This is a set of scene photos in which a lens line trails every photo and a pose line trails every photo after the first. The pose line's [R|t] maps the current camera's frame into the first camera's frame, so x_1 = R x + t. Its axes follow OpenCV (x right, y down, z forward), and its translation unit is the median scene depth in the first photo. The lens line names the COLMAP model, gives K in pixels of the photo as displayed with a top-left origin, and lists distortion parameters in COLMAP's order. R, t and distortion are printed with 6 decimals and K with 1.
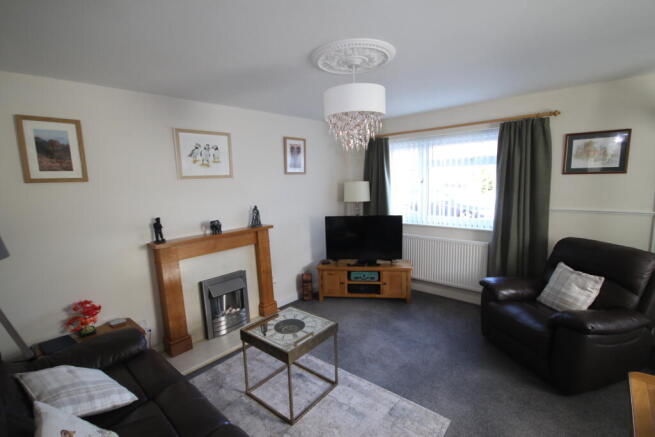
lens RADIAL K [[310.1, 0, 329.0], [0, 310.1, 219.3], [0, 0, 1]] dist [0.002310, 0.000583]
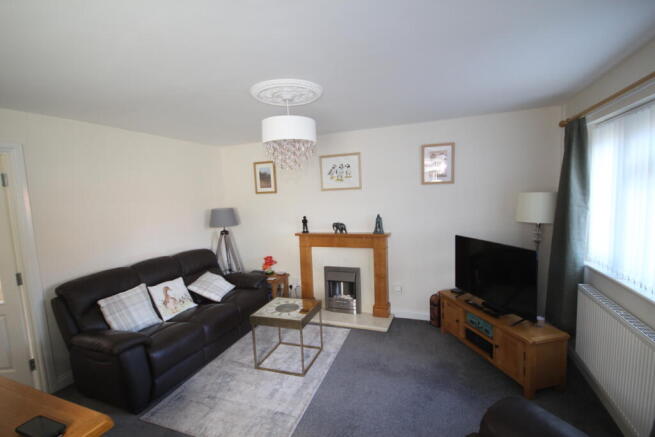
lens RADIAL K [[310.1, 0, 328.1], [0, 310.1, 219.8], [0, 0, 1]] dist [0.002310, 0.000583]
pose [[0.337863, 0.101364, -0.935721, 0.843197], [-0.095761, 0.992727, 0.072962, -0.100960], [0.936311, 0.064954, 0.345112, 0.522876]]
